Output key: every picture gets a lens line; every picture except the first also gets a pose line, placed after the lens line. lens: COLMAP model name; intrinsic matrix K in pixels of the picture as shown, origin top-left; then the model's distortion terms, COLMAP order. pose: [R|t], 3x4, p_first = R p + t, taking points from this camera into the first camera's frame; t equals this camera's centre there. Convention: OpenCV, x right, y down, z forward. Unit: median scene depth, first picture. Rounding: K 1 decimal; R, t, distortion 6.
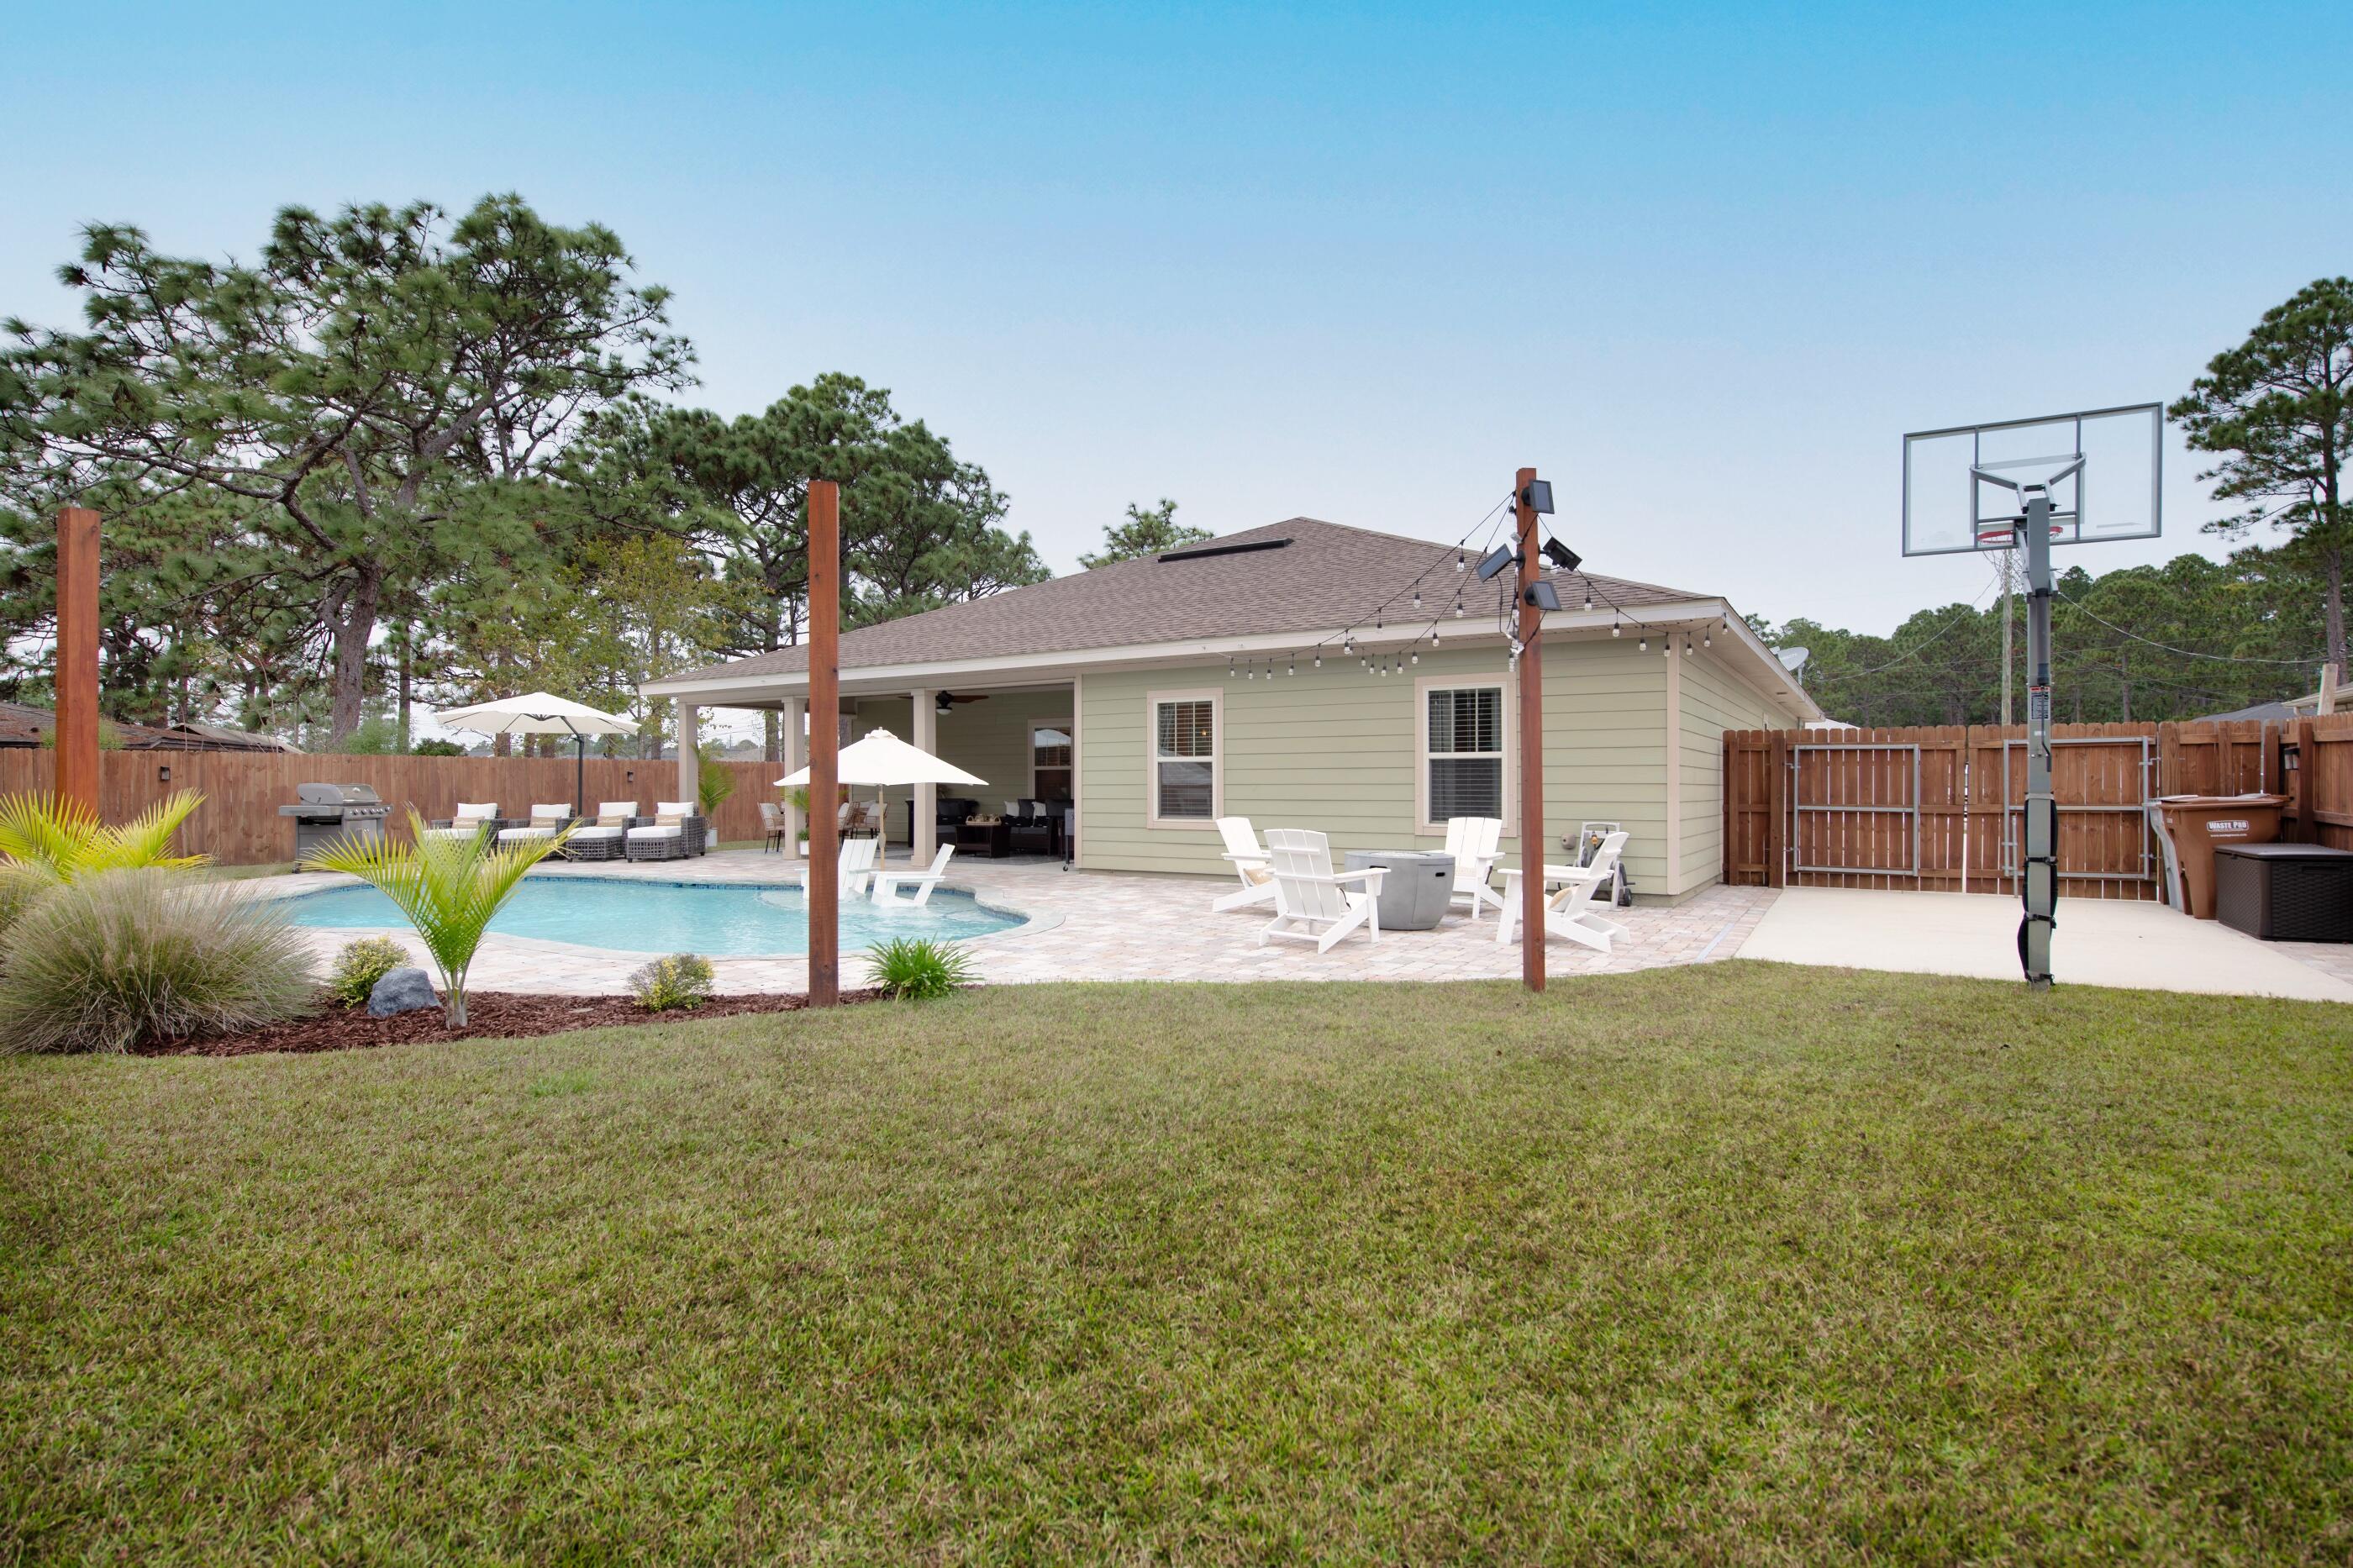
lens RADIAL K [[1120.7, 0, 1230.4], [0, 1120.7, 773.5], [0, 0, 1]] dist [0.002414, -0.000027]
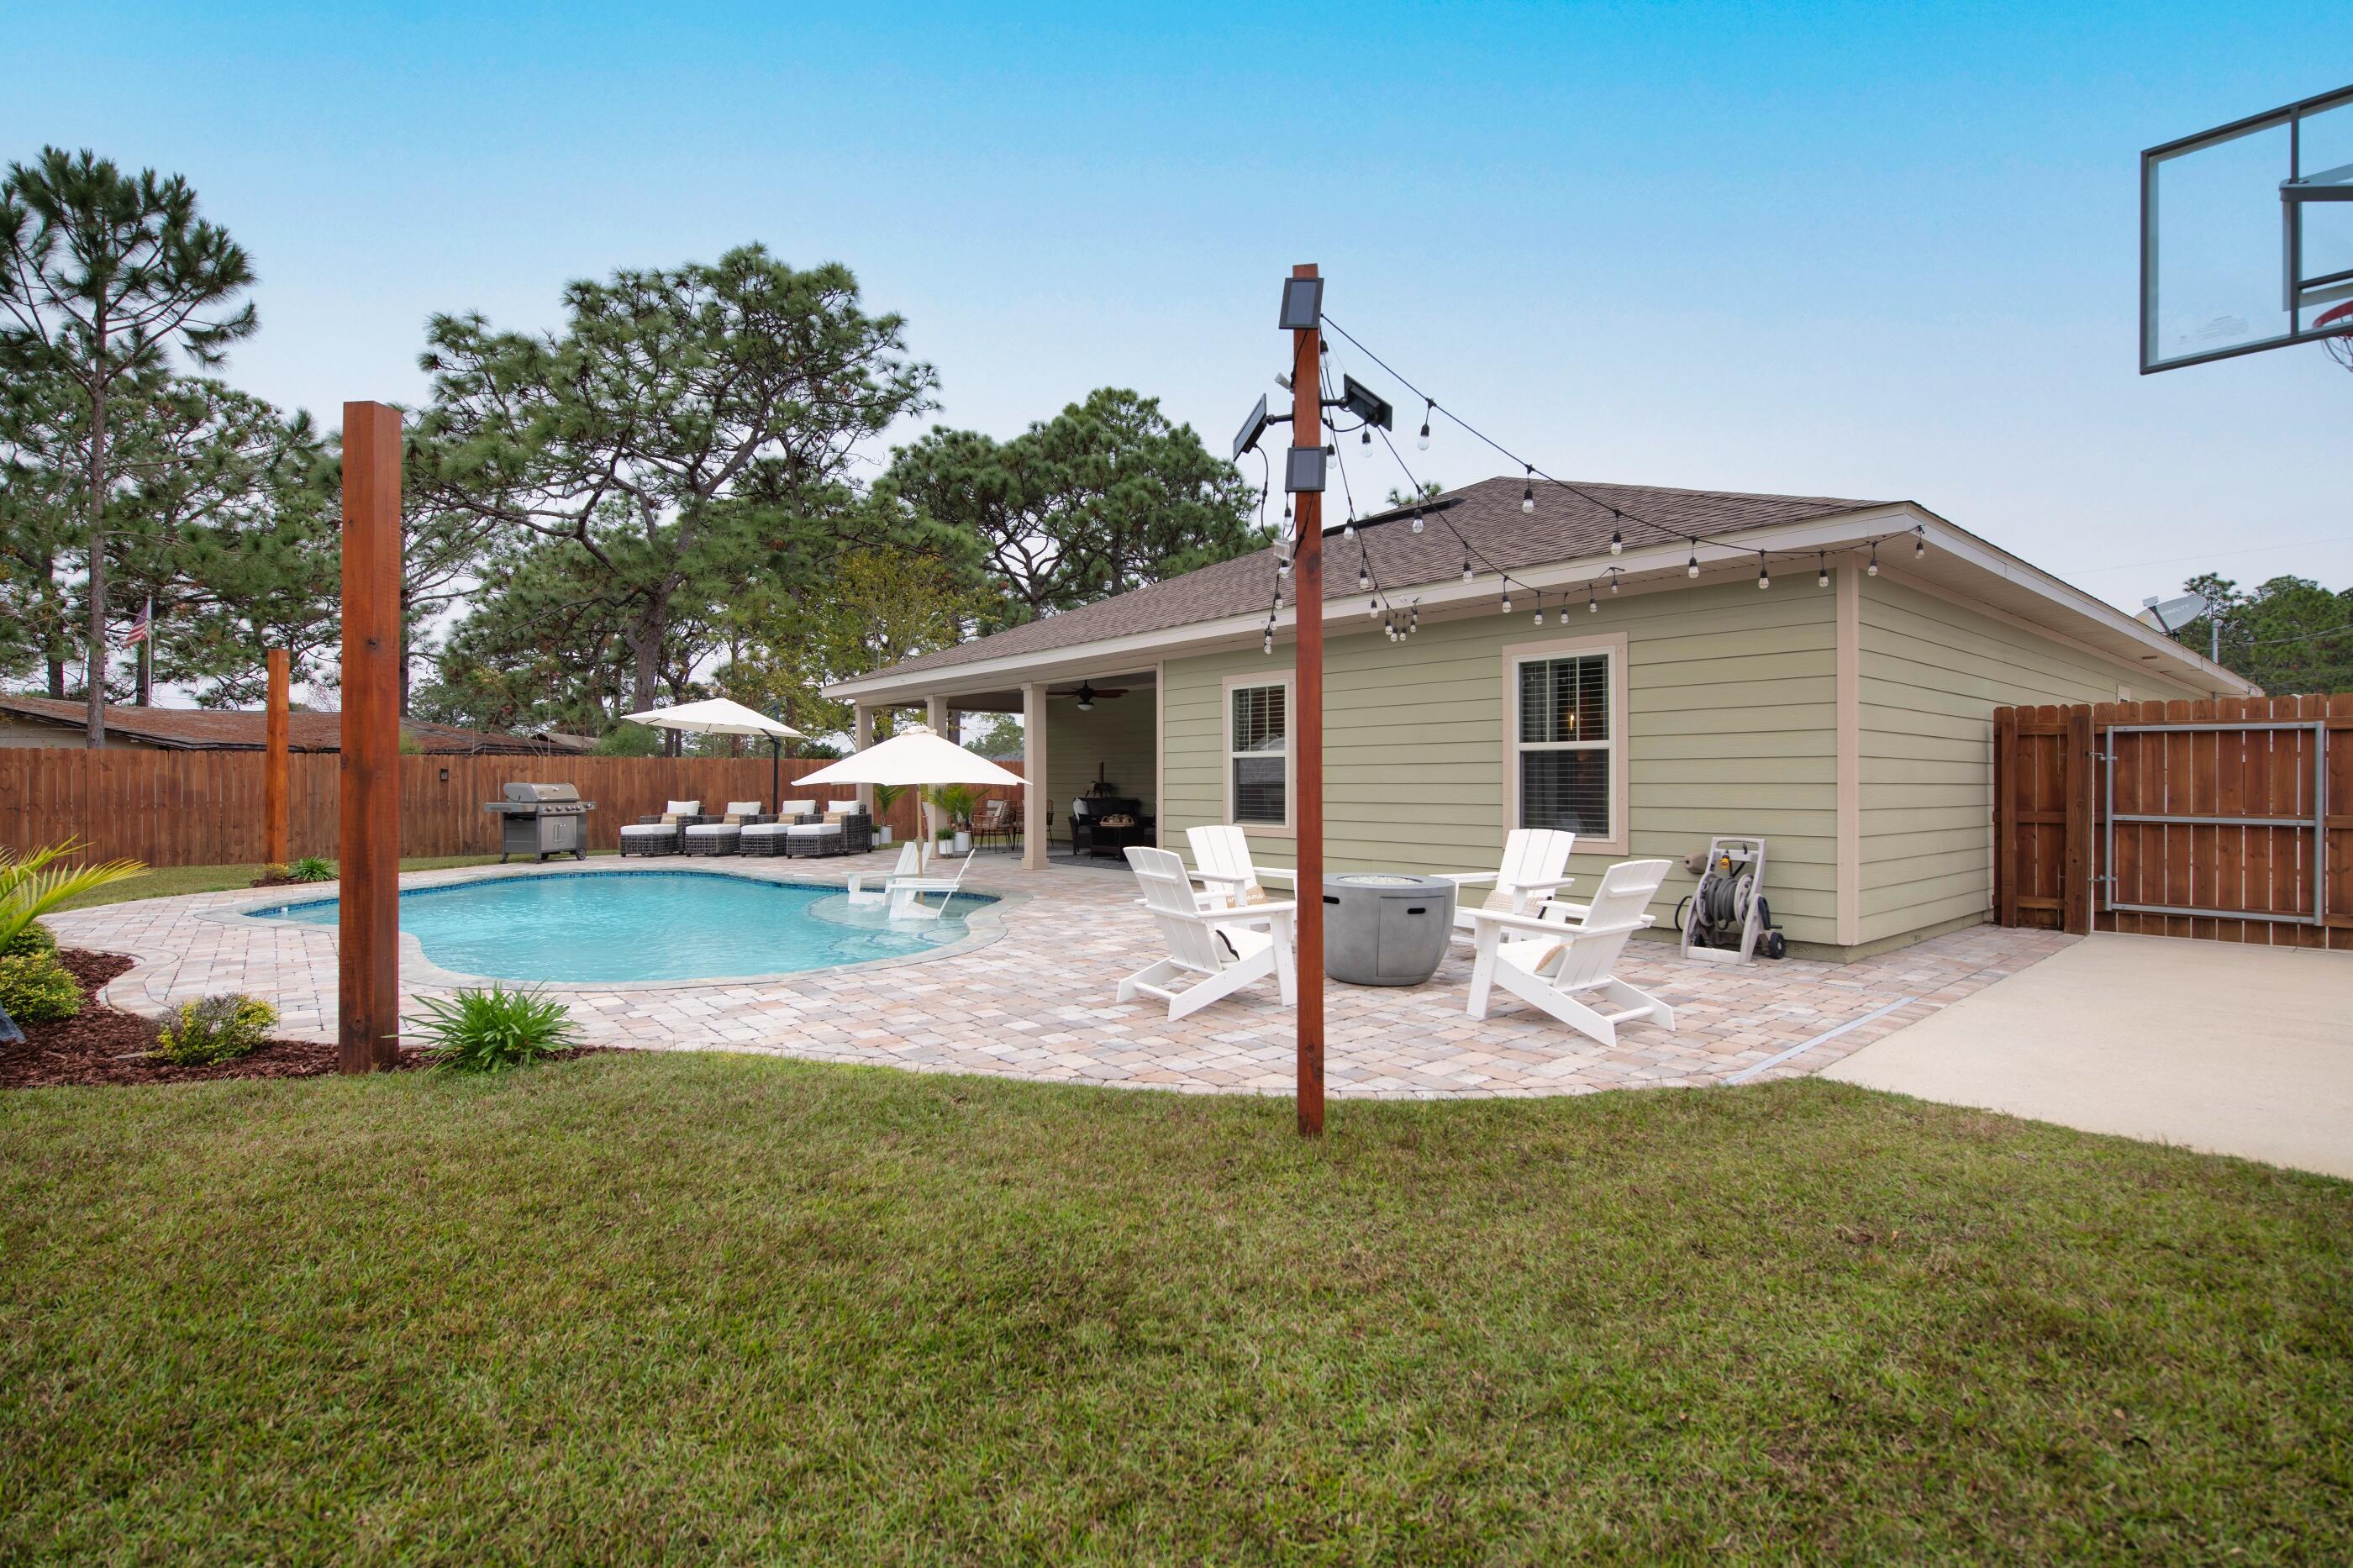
lens RADIAL K [[1092.2, 0, 1221.5], [0, 1092.2, 782.3], [0, 0, 1]] dist [-0.003905, -0.001087]
pose [[0.950771, -0.000675, -0.309895, 0.188019], [0.003791, 0.999948, 0.009454, 0.000745], [0.309873, -0.010164, 0.950724, 0.195048]]
